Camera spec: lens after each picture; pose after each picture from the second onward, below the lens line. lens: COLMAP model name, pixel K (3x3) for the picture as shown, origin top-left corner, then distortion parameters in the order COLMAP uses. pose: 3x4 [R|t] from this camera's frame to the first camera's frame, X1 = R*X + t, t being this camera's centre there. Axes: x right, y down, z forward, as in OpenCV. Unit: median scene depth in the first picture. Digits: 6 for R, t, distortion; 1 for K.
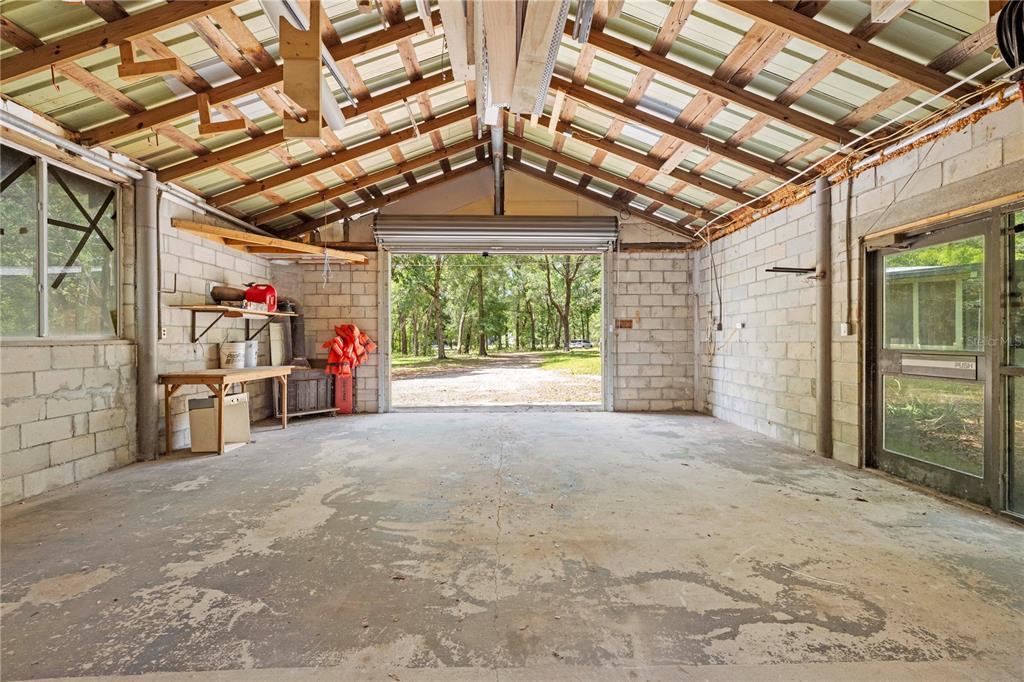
lens RADIAL K [[432.8, 0, 507.3], [0, 432.8, 342.1], [0, 0, 1]] dist [-0.004463, -0.000613]
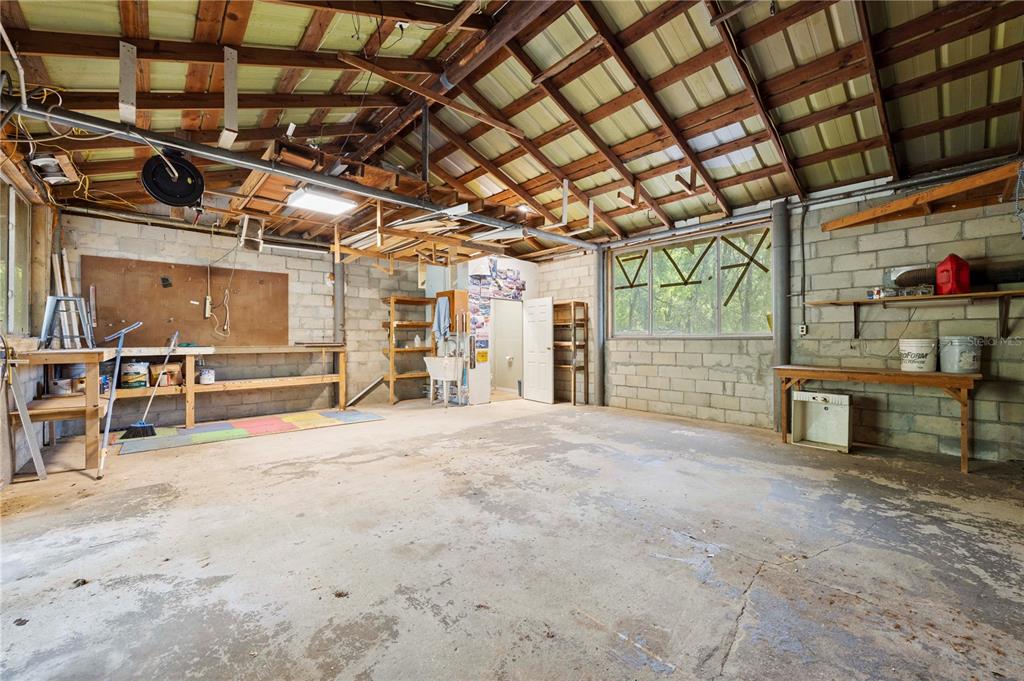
lens RADIAL K [[384.6, 0, 508.2], [0, 384.6, 337.8], [0, 0, 1]] dist [0.000814, 0.000073]
pose [[-0.749954, 0.003265, -0.661482, 0.681279], [0.002951, 0.999994, 0.001591, -0.005810], [0.661484, -0.000759, -0.749959, 1.774938]]
